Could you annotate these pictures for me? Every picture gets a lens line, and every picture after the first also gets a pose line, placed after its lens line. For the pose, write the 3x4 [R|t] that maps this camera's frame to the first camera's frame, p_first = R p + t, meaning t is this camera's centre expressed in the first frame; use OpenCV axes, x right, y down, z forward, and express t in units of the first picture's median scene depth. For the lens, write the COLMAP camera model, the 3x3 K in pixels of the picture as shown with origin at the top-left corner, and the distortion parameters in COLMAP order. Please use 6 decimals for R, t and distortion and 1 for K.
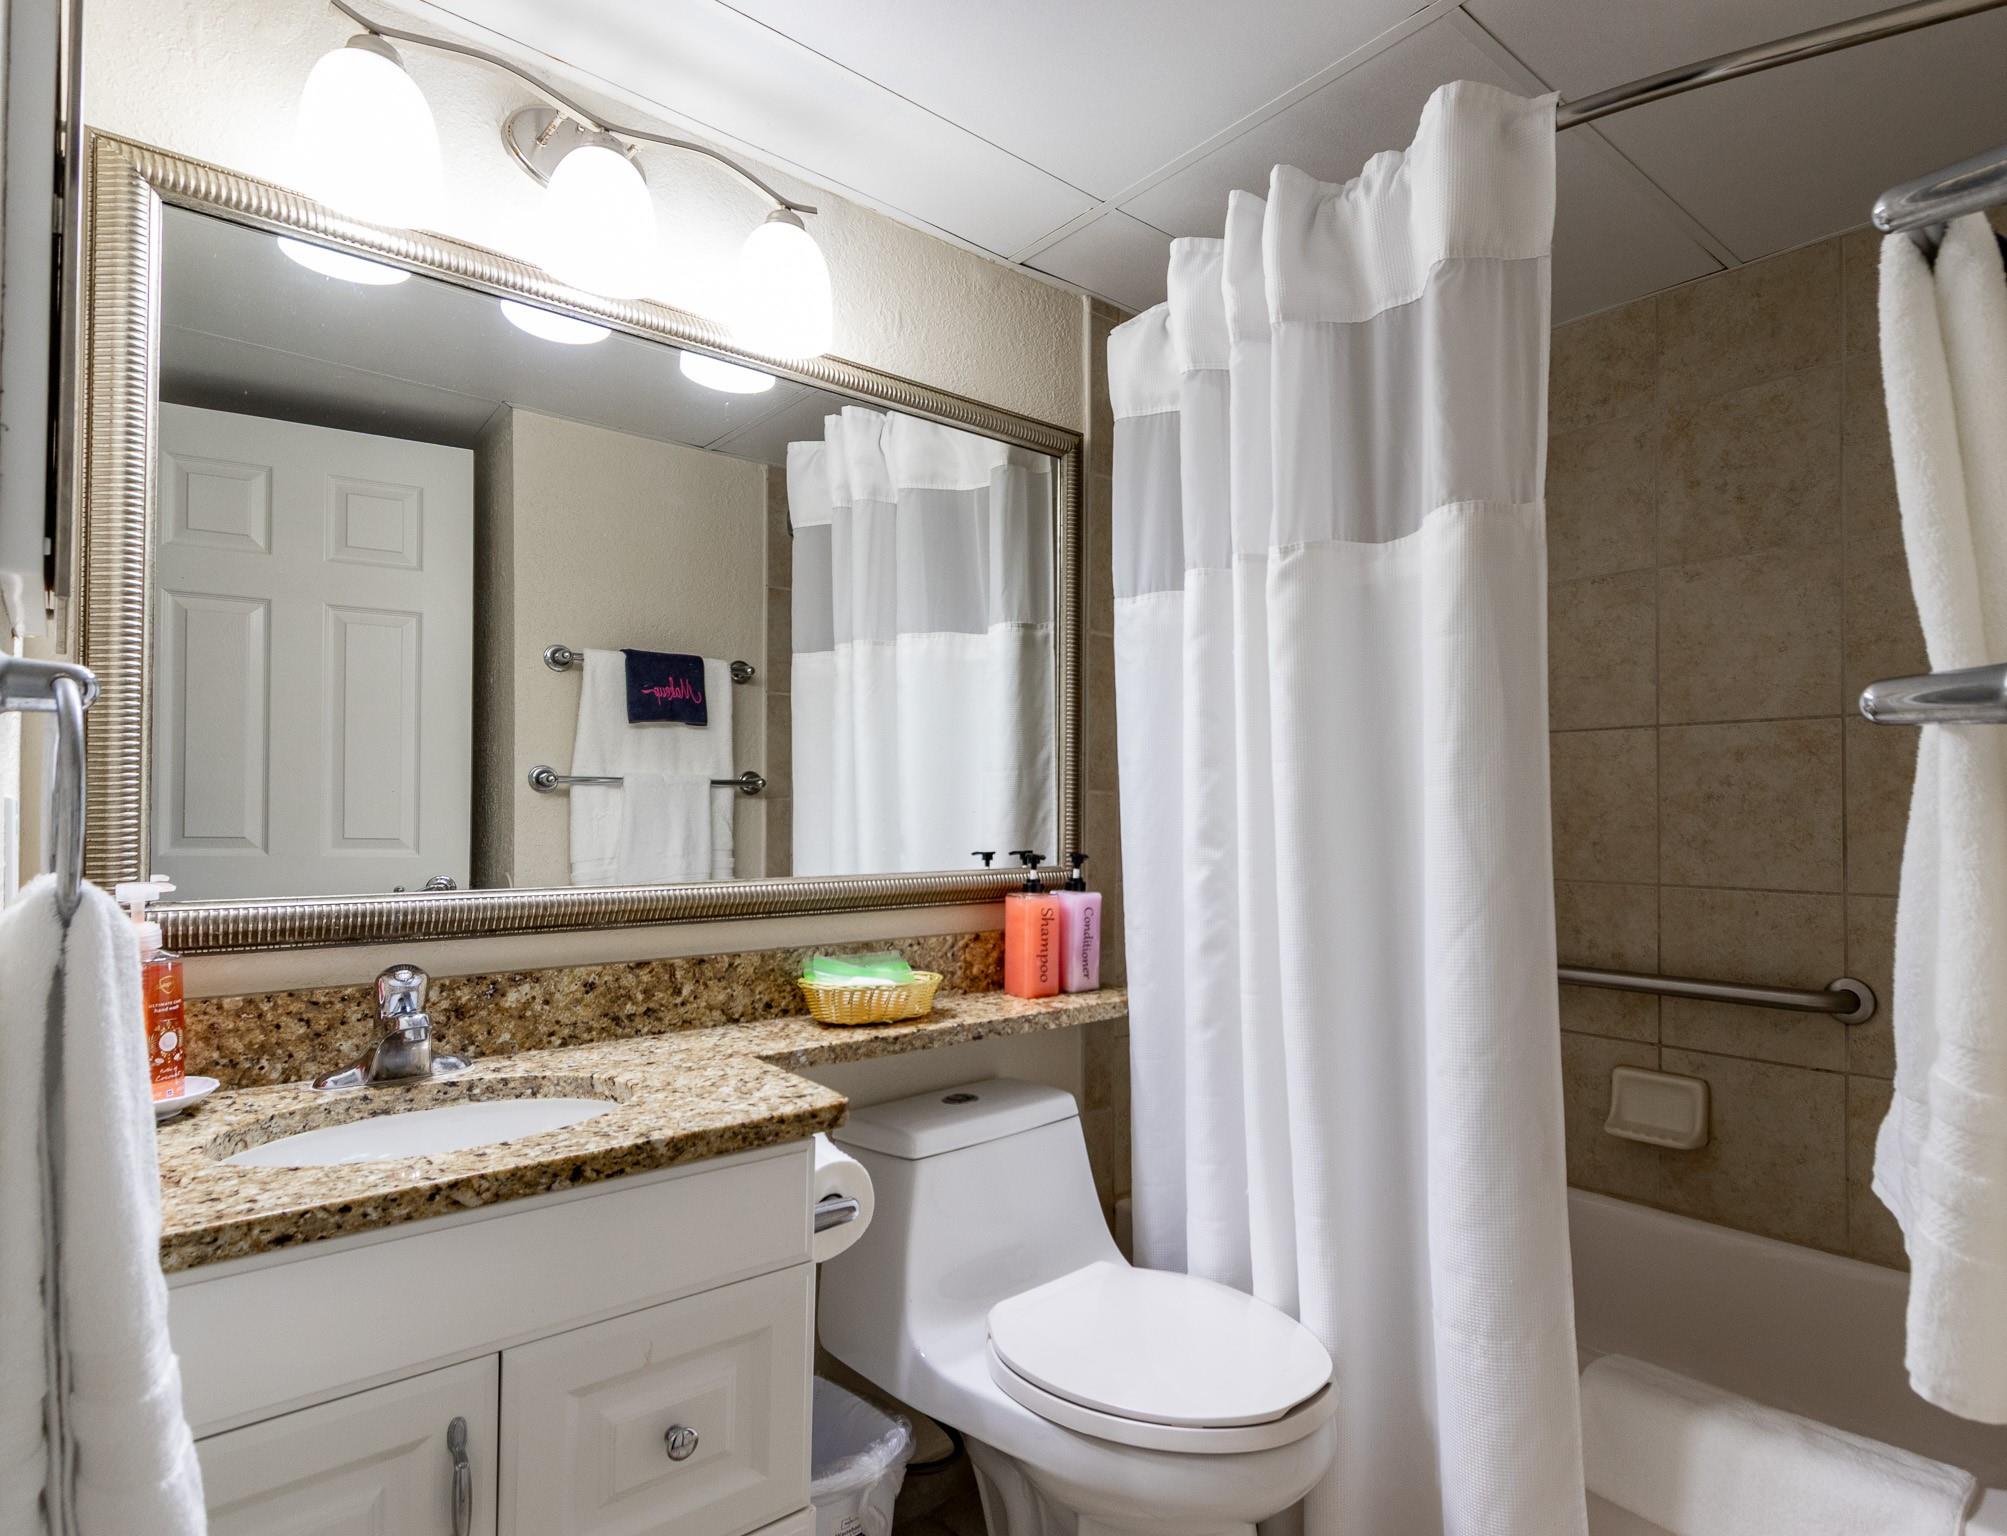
lens RADIAL K [[1129.7, 0, 1049.4], [0, 1129.7, 803.4], [0, 0, 1]] dist [0.018665, -0.010627]
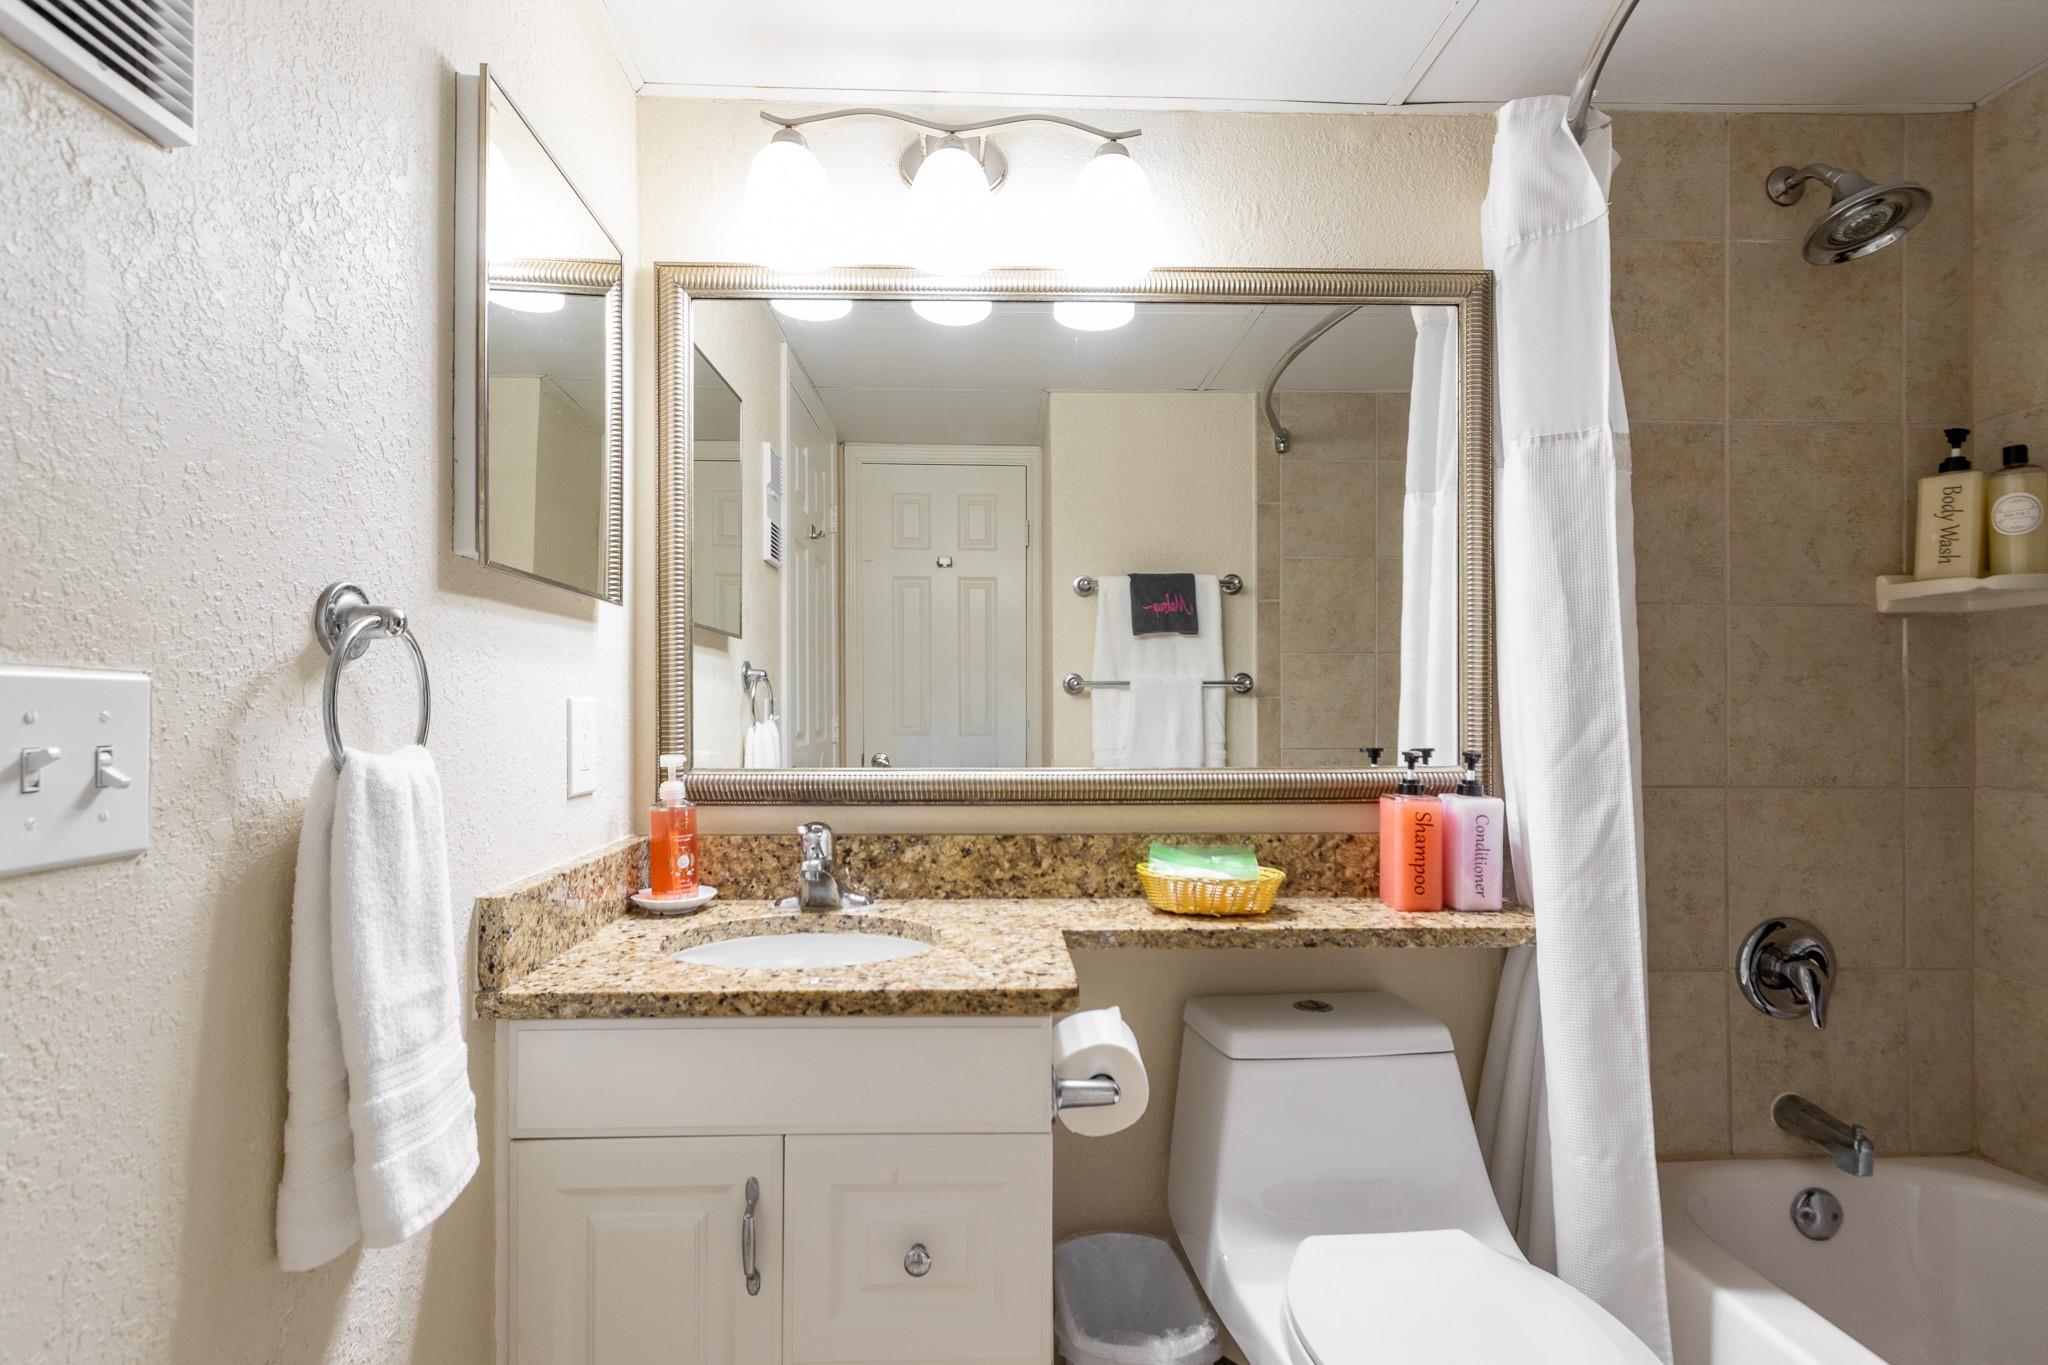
lens RADIAL K [[935.9, 0, 999.2], [0, 935.9, 712.5], [0, 0, 1]] dist [0.008365, -0.001554]
pose [[0.765914, -0.003279, -0.642934, 0.254941], [0.007283, 0.999967, 0.003575, 0.009726], [0.642901, -0.007421, 0.765913, 0.253953]]
